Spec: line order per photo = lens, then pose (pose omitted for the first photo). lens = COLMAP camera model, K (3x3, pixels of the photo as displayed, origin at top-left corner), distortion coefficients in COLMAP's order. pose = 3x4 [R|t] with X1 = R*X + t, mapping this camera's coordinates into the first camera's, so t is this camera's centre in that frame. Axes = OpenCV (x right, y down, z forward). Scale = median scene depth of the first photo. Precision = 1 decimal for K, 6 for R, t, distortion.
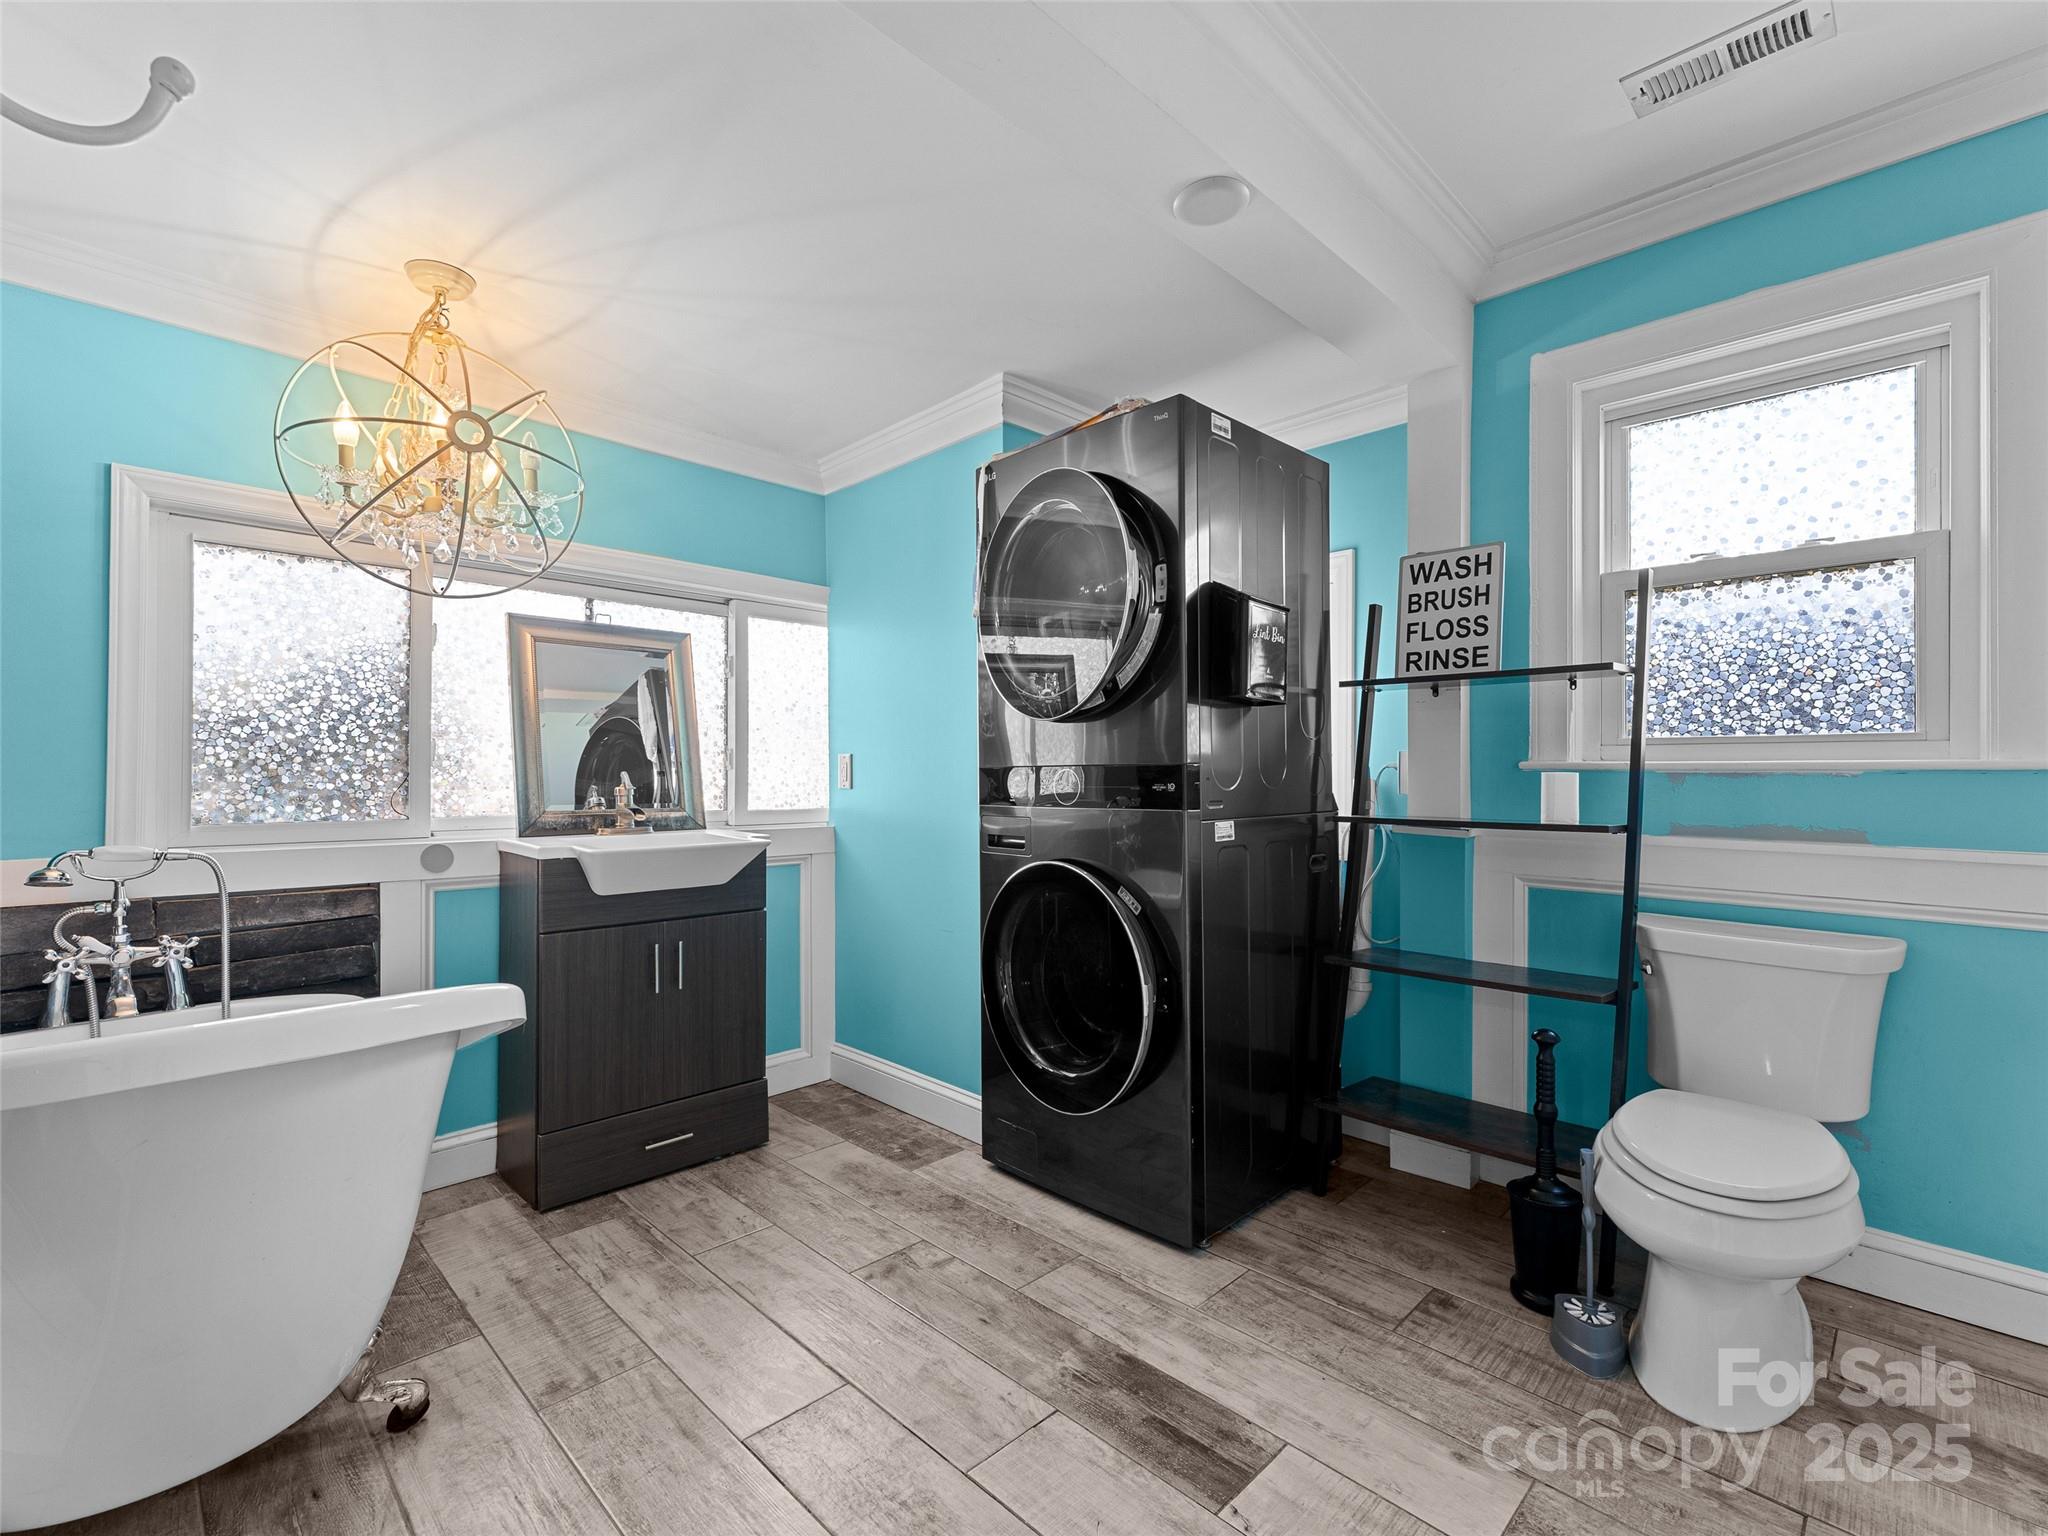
lens RADIAL K [[937.5, 0, 1017.4], [0, 937.5, 772.5], [0, 0, 1]] dist [0.001391, -0.000699]
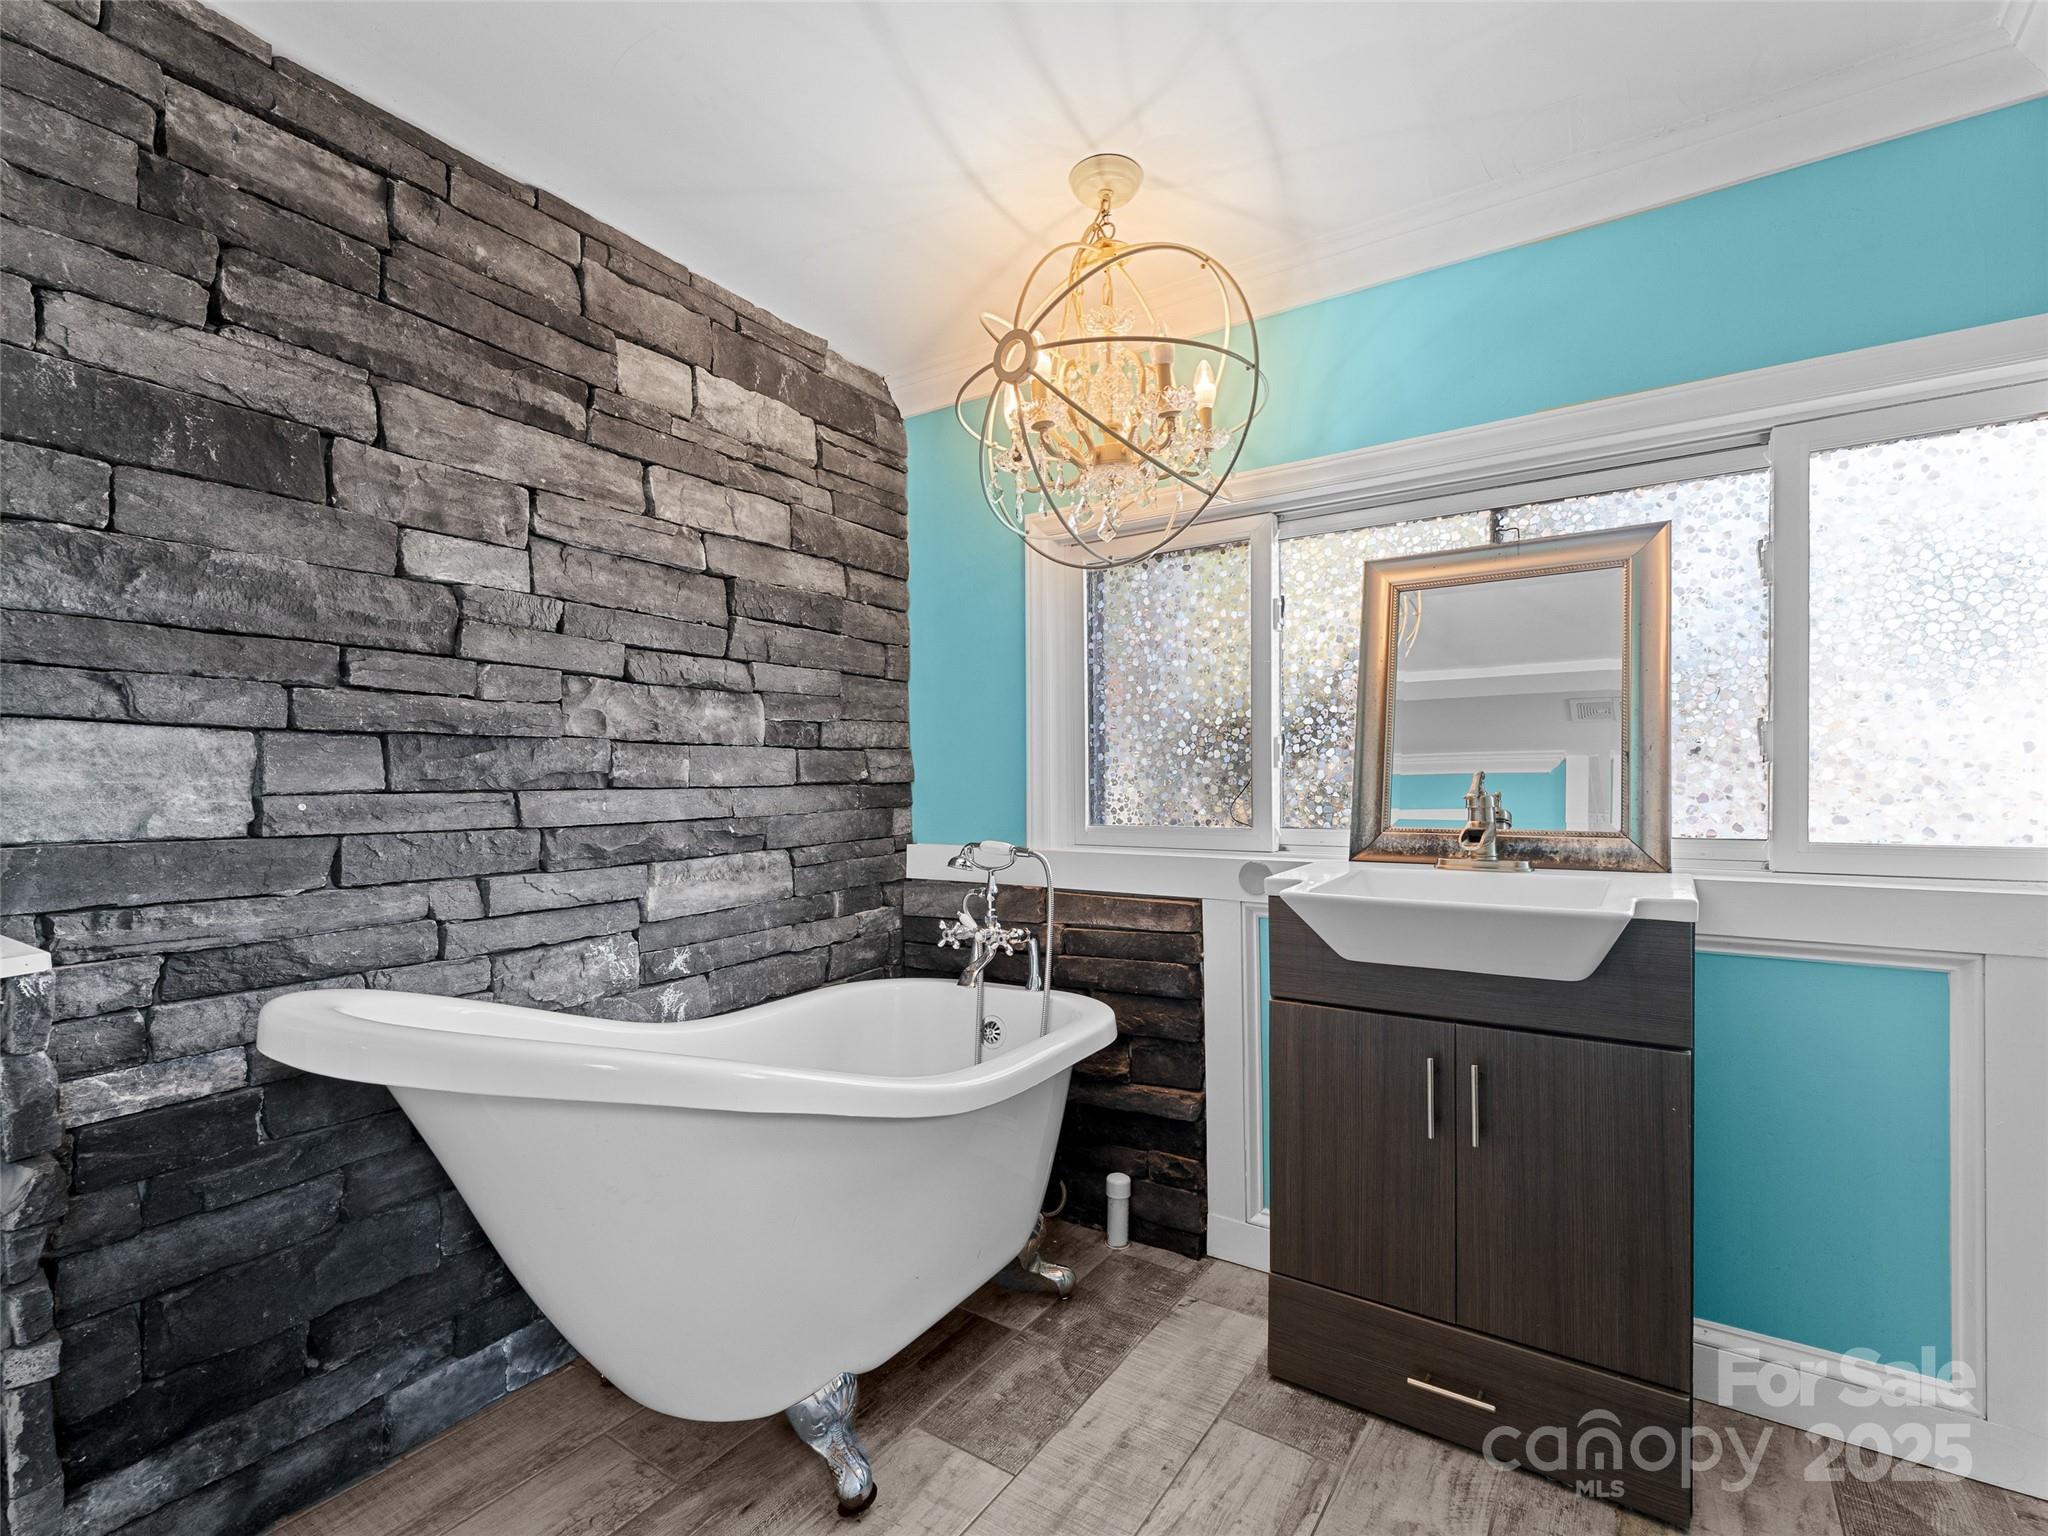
lens RADIAL K [[937.5, 0, 1015.8], [0, 937.5, 789.3], [0, 0, 1]] dist [0.001391, -0.000699]
pose [[0.187979, 0.013617, -0.982079, 0.165258], [0.013463, 0.999774, 0.016439, -0.003850], [0.982081, -0.016312, 0.187754, 0.662152]]
